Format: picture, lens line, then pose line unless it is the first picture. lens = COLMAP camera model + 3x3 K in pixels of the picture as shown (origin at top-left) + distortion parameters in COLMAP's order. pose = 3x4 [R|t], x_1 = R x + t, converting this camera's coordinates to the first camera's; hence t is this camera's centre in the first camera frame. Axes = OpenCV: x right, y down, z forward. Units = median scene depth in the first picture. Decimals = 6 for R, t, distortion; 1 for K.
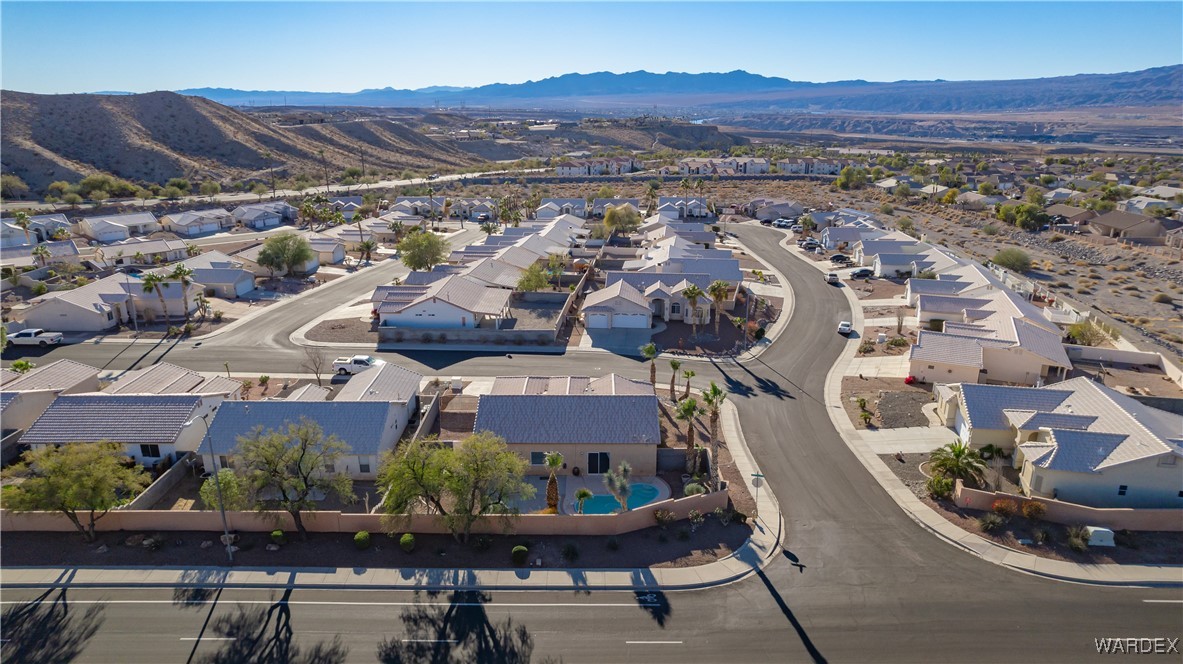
lens RADIAL K [[762.5, 0, 597.0], [0, 762.5, 330.8], [0, 0, 1]] dist [-0.072946, 0.060747]
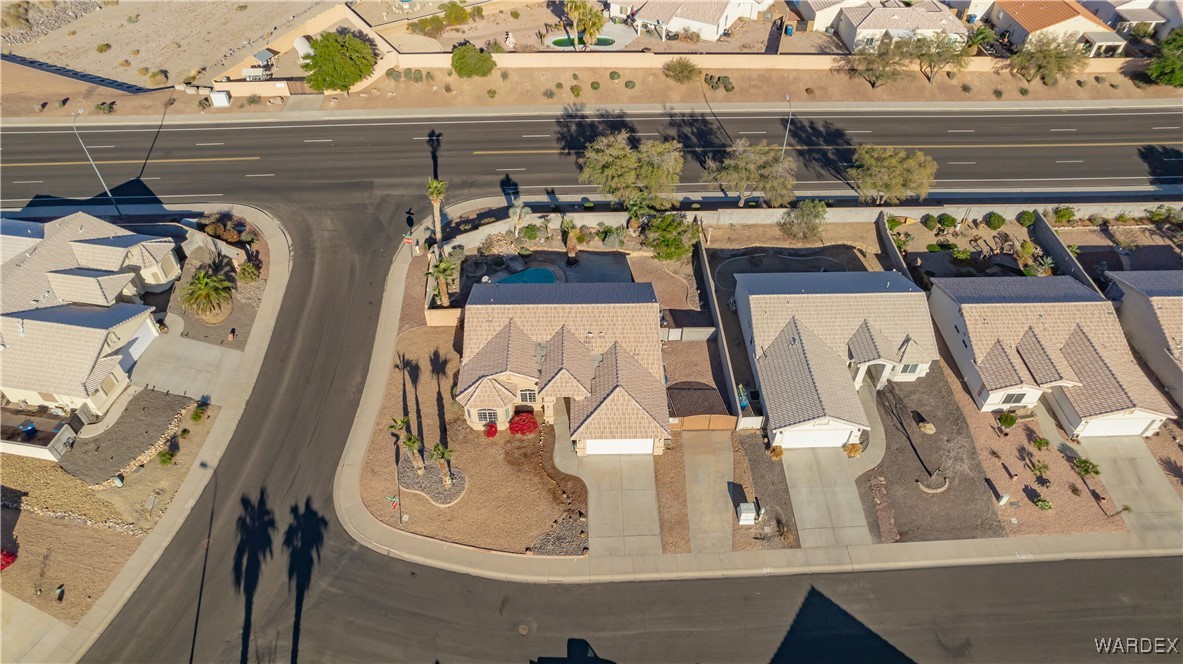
lens RADIAL K [[762.5, 0, 588.8], [0, 762.5, 325.0], [0, 0, 1]] dist [-0.072946, 0.060747]
pose [[-0.999809, 0.014265, -0.013323, -0.076877], [-0.005072, 0.469270, 0.883040, -0.959098], [0.018849, 0.882940, -0.469108, 1.938558]]
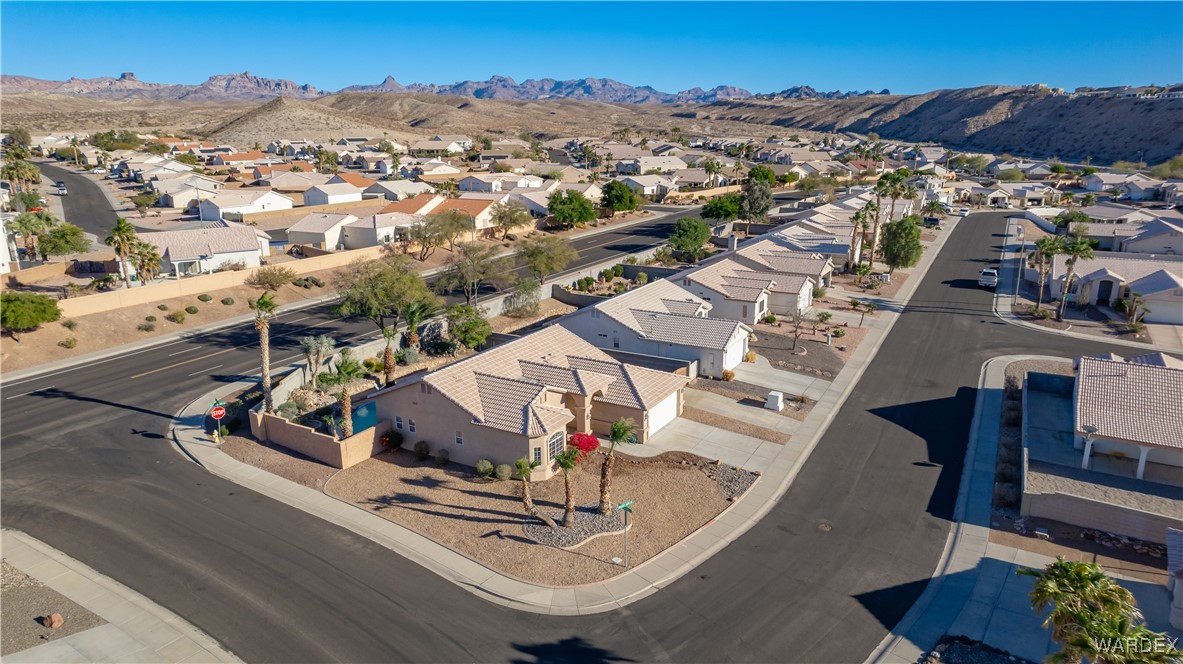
lens RADIAL K [[762.5, 0, 589.9], [0, 762.5, 334.4], [0, 0, 1]] dist [-0.072946, 0.060747]
pose [[-0.504891, 0.228179, -0.832478, 0.773607], [-0.251492, 0.883701, 0.394747, -0.359917], [0.825734, 0.408666, -0.388788, 1.849120]]
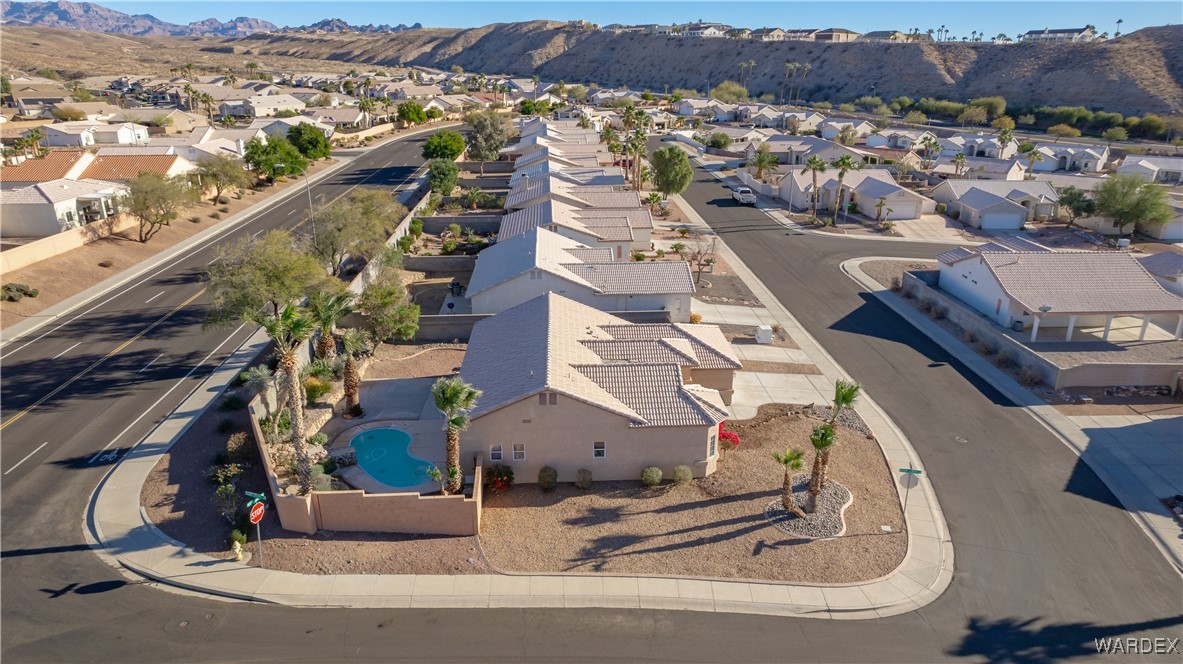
lens RADIAL K [[762.5, 0, 591.5], [0, 762.5, 337.8], [0, 0, 1]] dist [-0.072946, 0.060747]
pose [[0.050116, 0.341577, -0.938517, 0.760454], [-0.296739, 0.902356, 0.312570, -0.162274], [0.953643, 0.262830, 0.146581, 1.254736]]
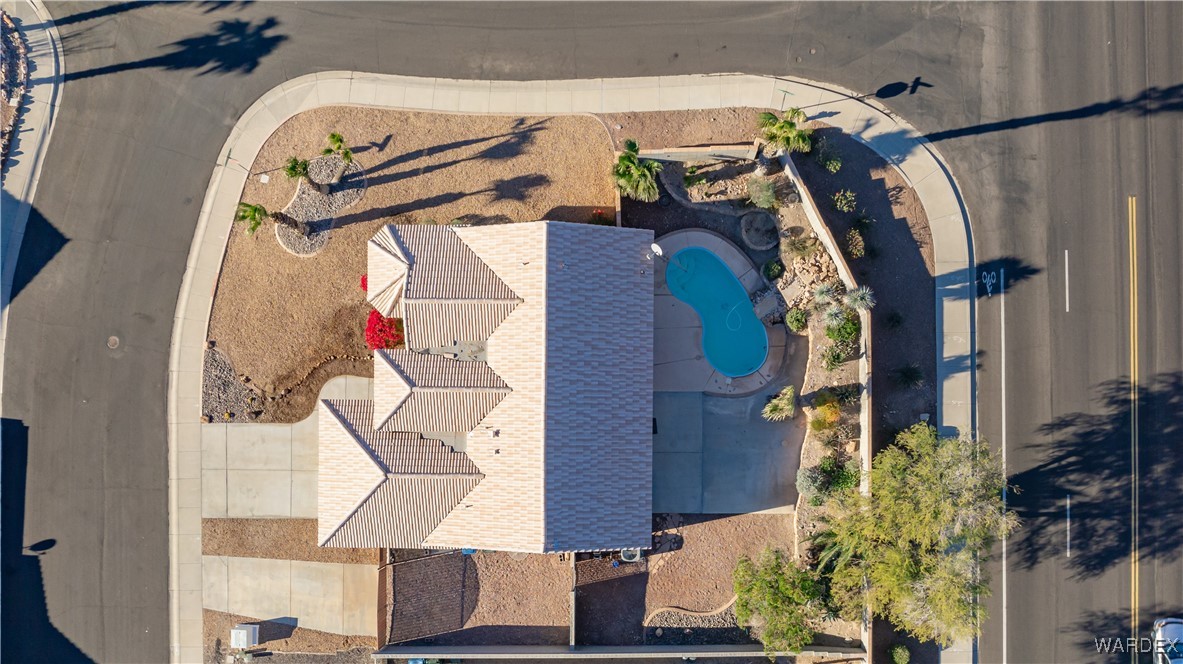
lens RADIAL K [[762.5, 0, 592.5], [0, 762.5, 391.6], [0, 0, 1]] dist [-0.072946, 0.060747]
pose [[0.004479, -0.999987, 0.002251, -0.053582], [0.294900, 0.003472, 0.955522, -0.529839], [-0.955518, -0.003616, 0.294911, 1.092931]]
